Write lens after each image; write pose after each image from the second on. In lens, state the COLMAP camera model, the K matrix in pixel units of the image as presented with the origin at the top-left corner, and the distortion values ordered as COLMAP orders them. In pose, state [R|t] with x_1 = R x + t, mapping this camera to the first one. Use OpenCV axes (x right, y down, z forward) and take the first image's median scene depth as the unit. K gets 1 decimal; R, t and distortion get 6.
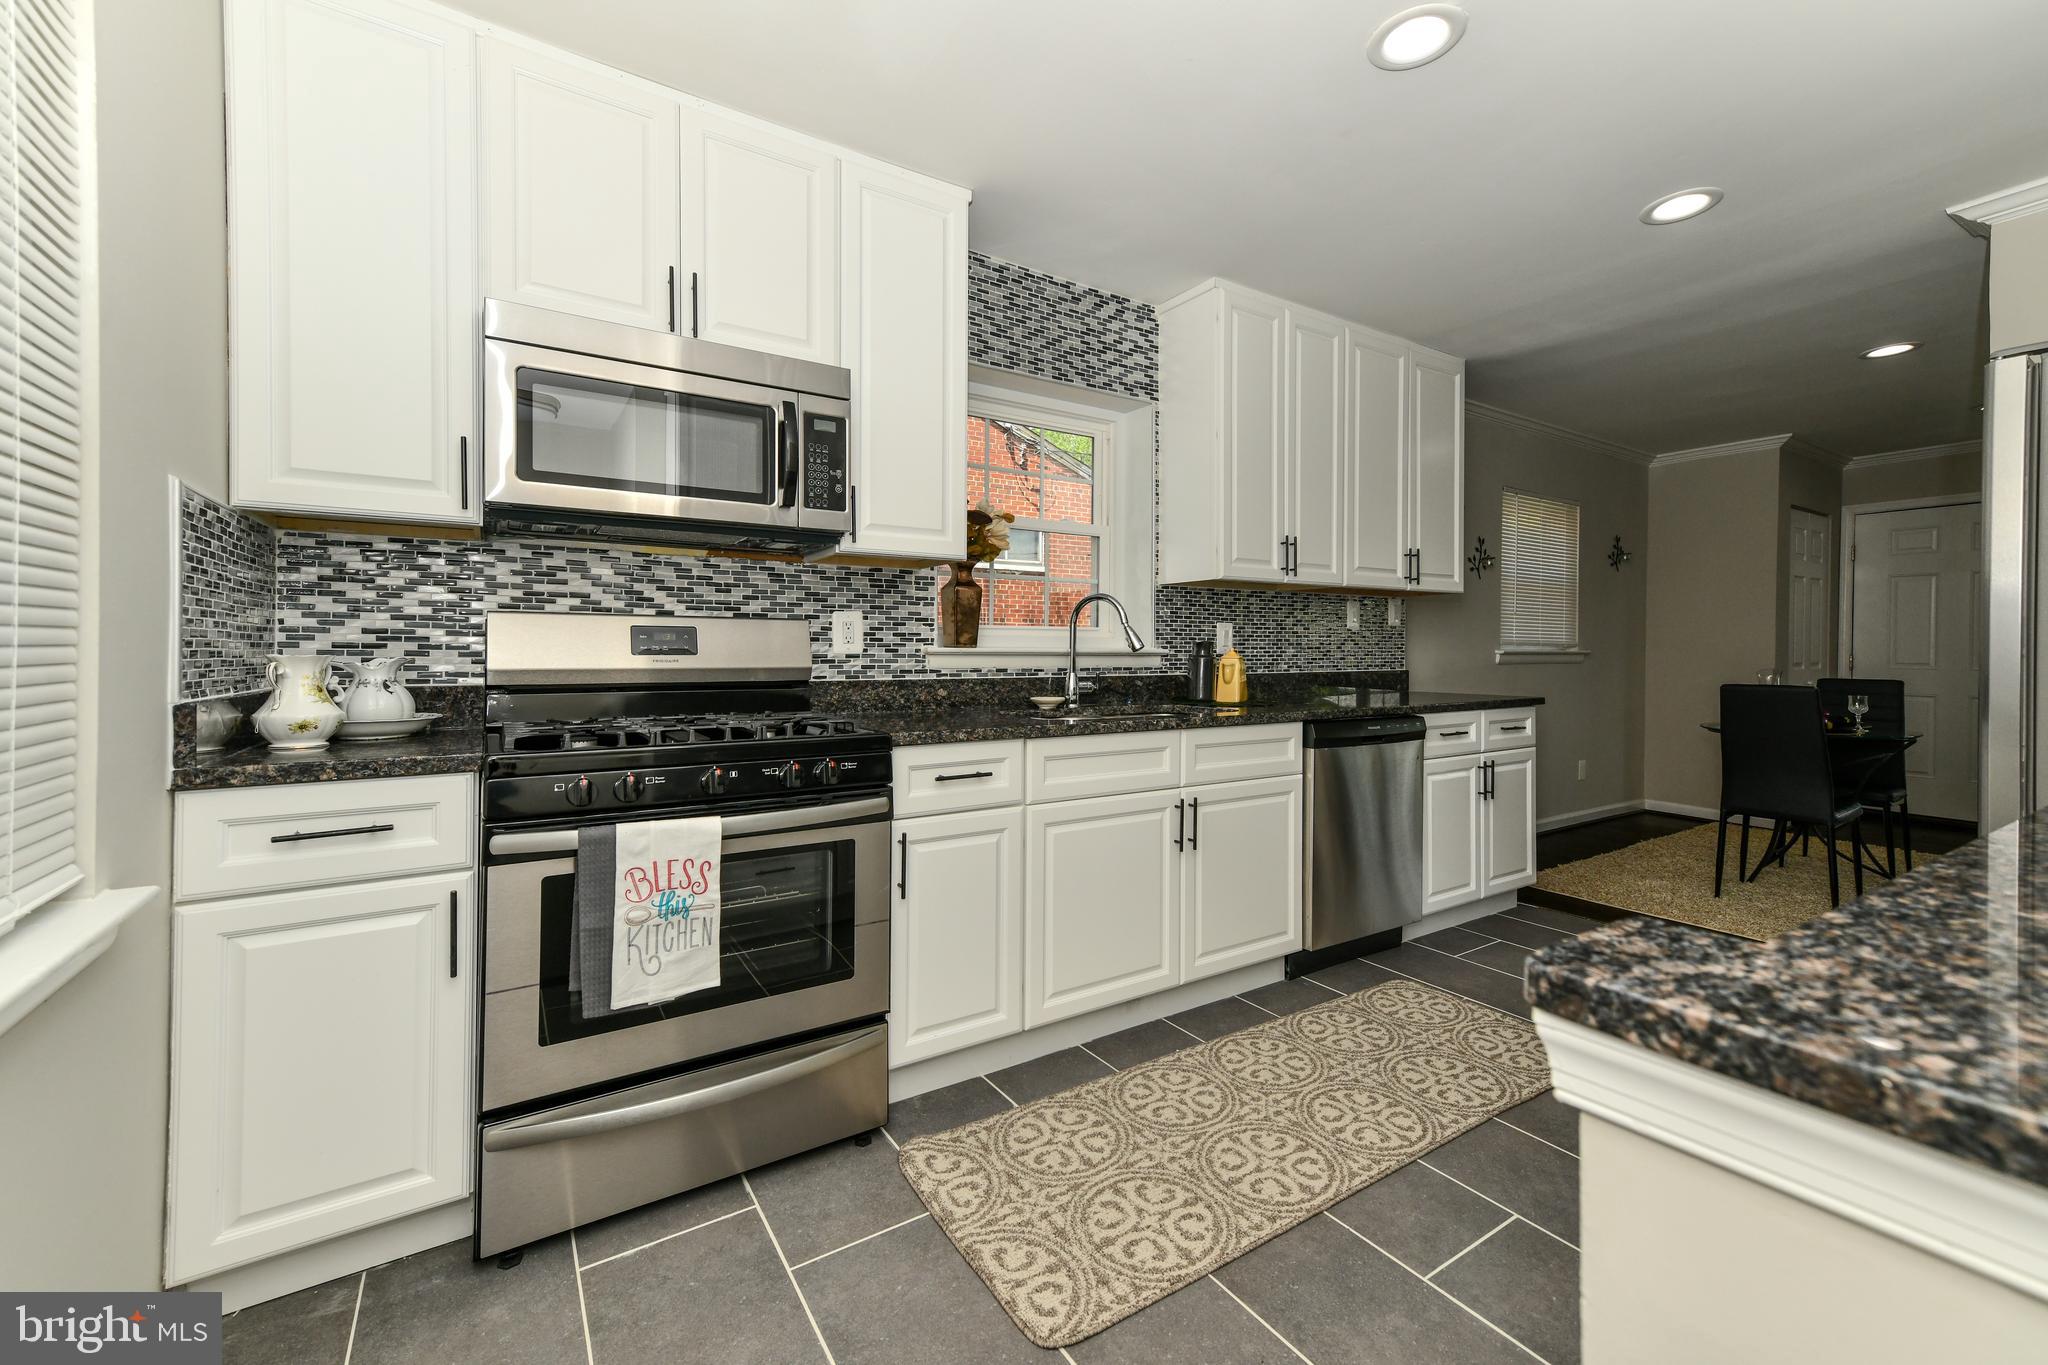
lens RADIAL K [[795.4, 0, 1006.1], [0, 795.4, 653.5], [0, 0, 1]] dist [0.013606, 0.000087]
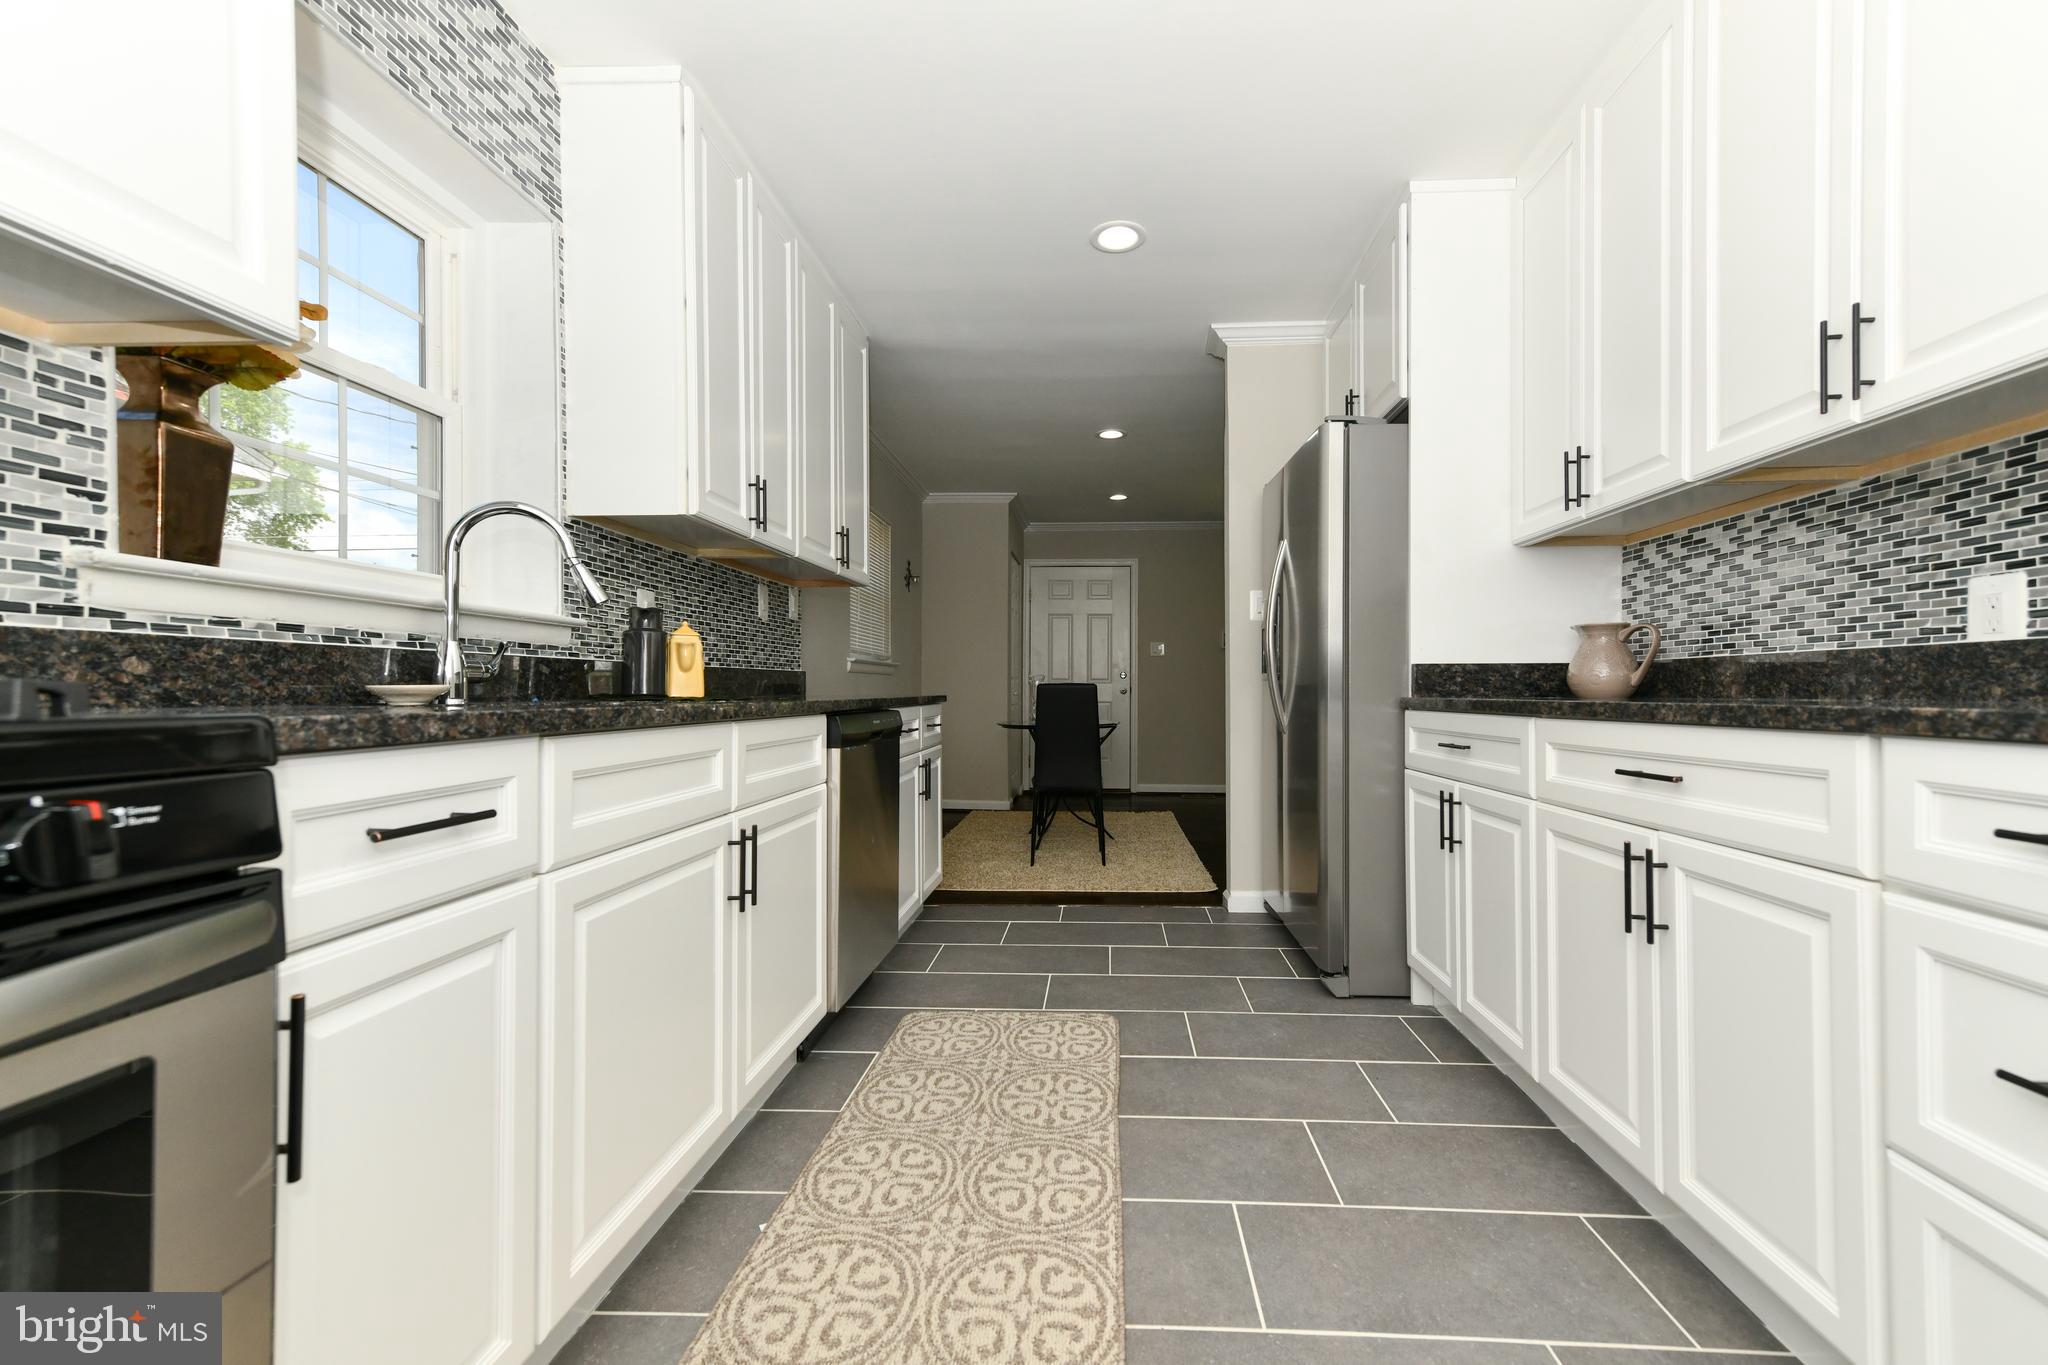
lens RADIAL K [[866.0, 0, 1064.9], [0, 866.0, 686.3], [0, 0, 1]] dist [0.017542, 0.000309]
pose [[0.577333, -0.001728, 0.816507, -0.177045], [0.002688, 0.999996, 0.000216, 0.061316], [-0.816505, 0.002070, 0.577335, 0.344859]]
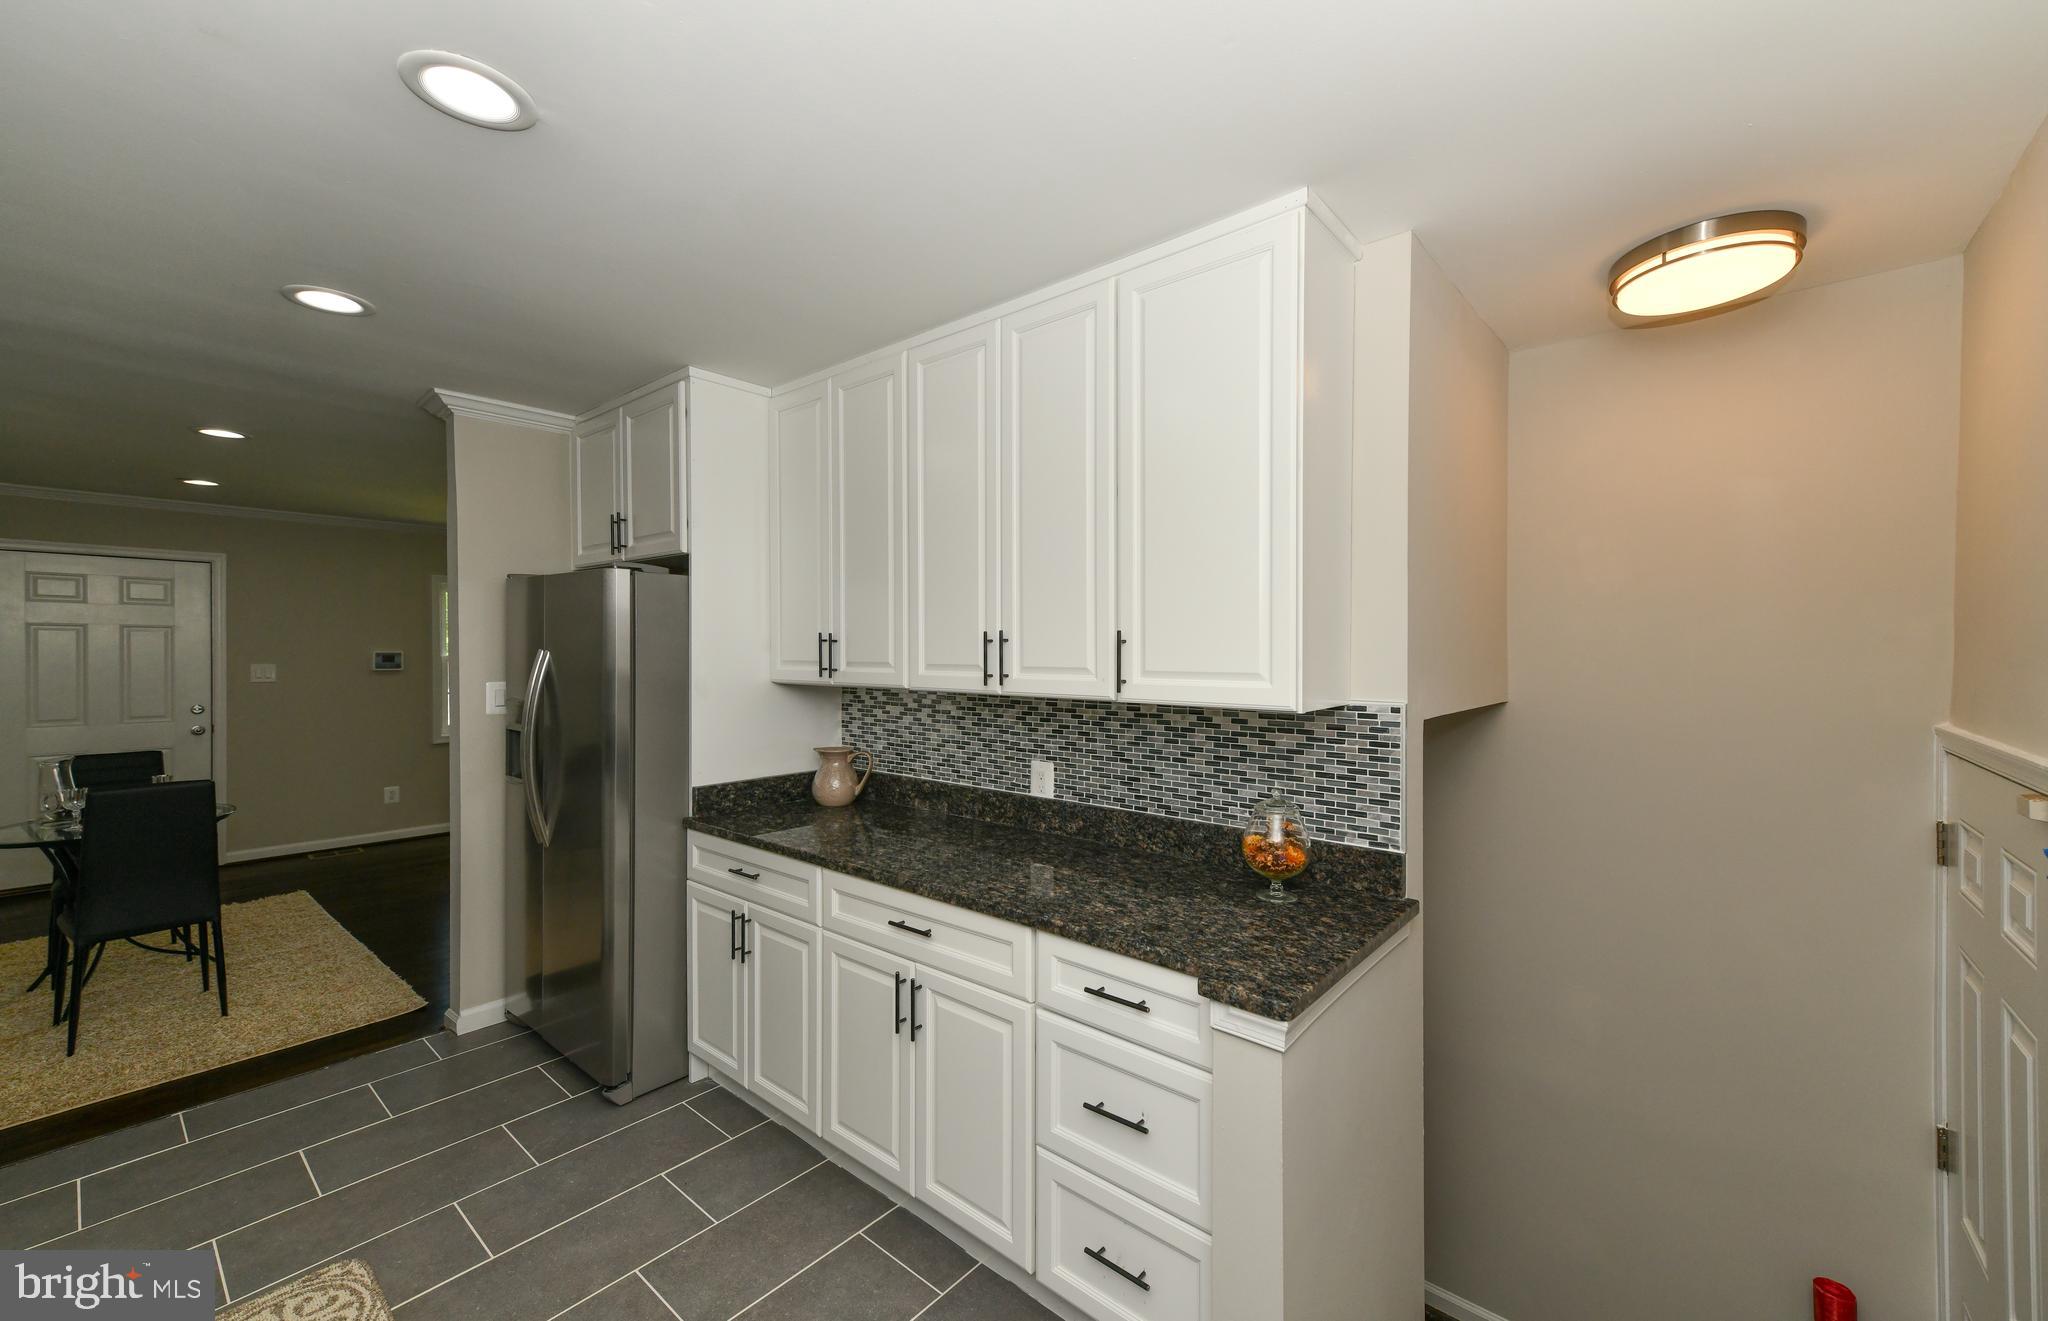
lens RADIAL K [[806.9, 0, 1061.3], [0, 806.9, 657.6], [0, 0, 1]] dist [0.015187, 0.000199]
pose [[-0.309885, -0.011755, 0.950701, -0.290955], [-0.005266, 0.999929, 0.010647, -0.138245], [-0.950759, -0.001707, -0.309925, 0.459193]]
